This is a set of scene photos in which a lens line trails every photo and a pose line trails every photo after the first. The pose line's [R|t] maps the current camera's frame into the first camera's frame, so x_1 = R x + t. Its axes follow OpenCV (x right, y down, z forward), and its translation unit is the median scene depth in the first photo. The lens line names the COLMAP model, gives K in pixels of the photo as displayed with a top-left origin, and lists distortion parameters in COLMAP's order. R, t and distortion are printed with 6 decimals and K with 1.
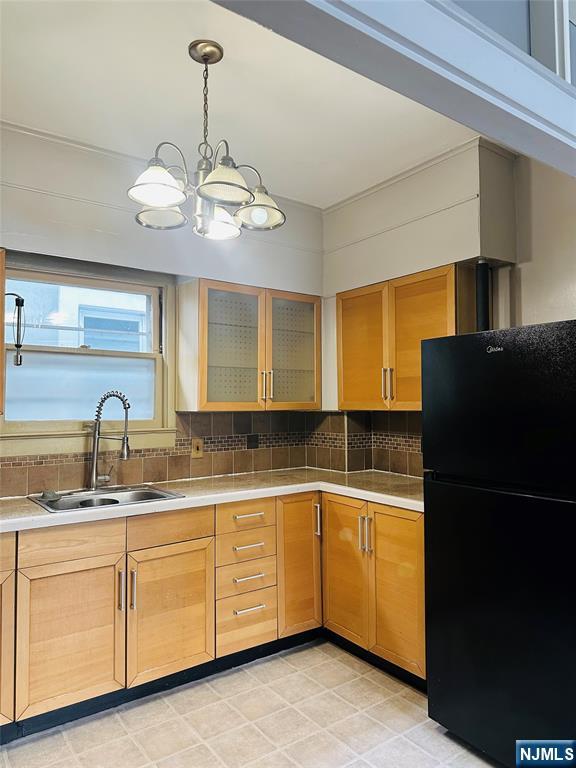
lens RADIAL K [[532.6, 0, 281.1], [0, 532.6, 388.2], [0, 0, 1]] dist [0.055618, -0.065467]
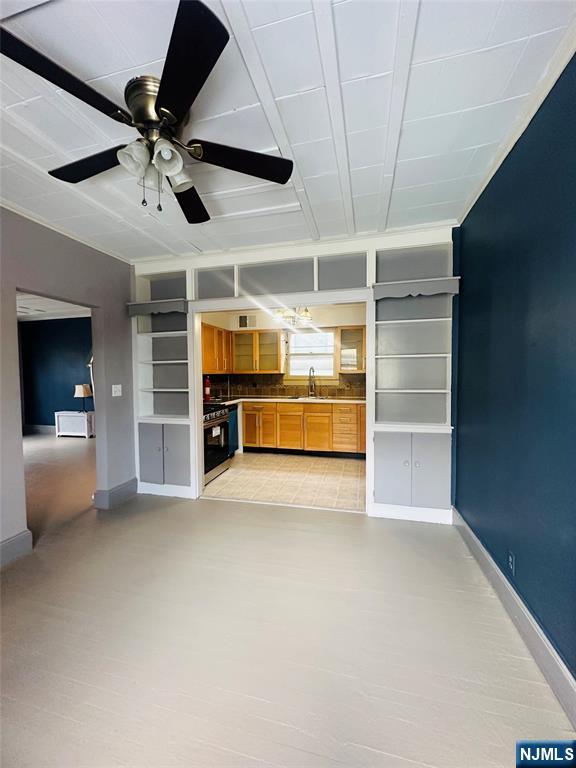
lens RADIAL K [[307.7, 0, 288.5], [0, 307.7, 383.5], [0, 0, 1]] dist [-0.003209, -0.000161]
pose [[0.638389, 0.020904, -0.769430, 1.063153], [0.020858, 0.998794, 0.044441, 0.024560], [0.769431, -0.044420, 0.637184, -0.312000]]
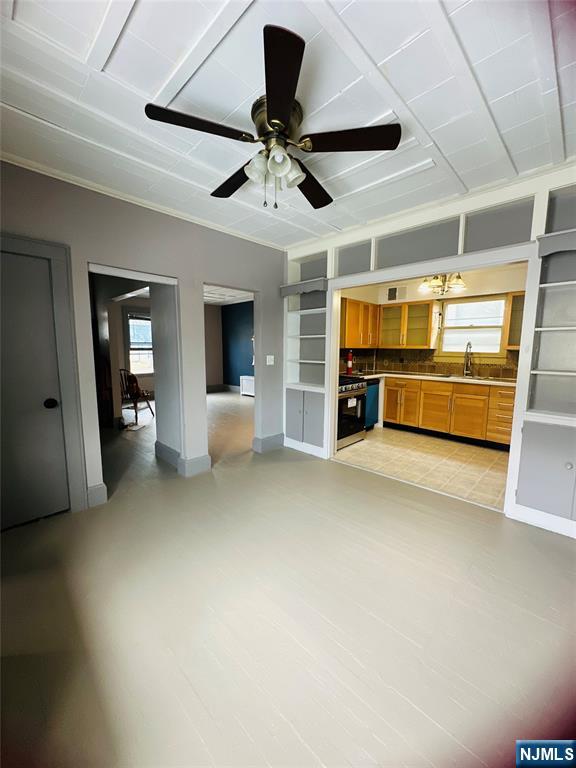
lens RADIAL K [[307.1, 0, 288.8], [0, 307.1, 383.9], [0, 0, 1]] dist [-0.002681, -0.000725]
pose [[0.166614, 0.116624, -0.979101, 1.172596], [0.006791, 0.992821, 0.119414, 0.029702], [0.985999, -0.026545, 0.164626, -0.220738]]
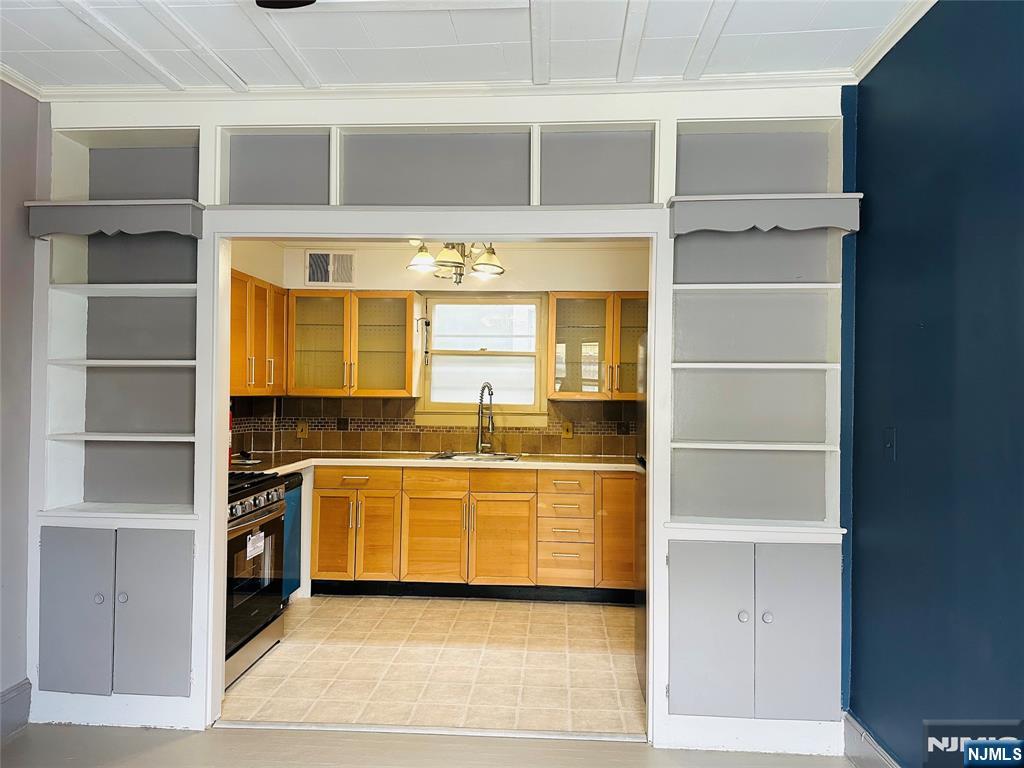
lens RADIAL K [[710.2, 0, 516.7], [0, 710.2, 384.2], [0, 0, 1]] dist [0.055618, -0.065467]
pose [[0.768777, -0.001074, -0.639516, 0.936060], [-0.000914, 0.999996, -0.002778, 0.017478], [0.639516, 0.002720, 0.768773, -0.362133]]
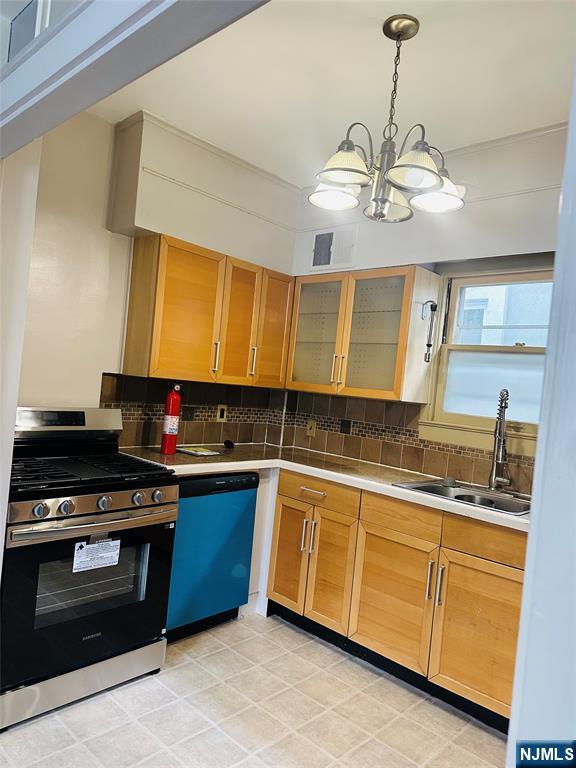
lens RADIAL K [[532.6, 0, 285.2], [0, 532.6, 386.0], [0, 0, 1]] dist [0.055618, -0.065467]
pose [[0.176536, 0.017378, -0.984141, 0.567126], [-0.080390, 0.996758, 0.003180, 0.030326], [0.981006, 0.078554, 0.177360, 0.461401]]
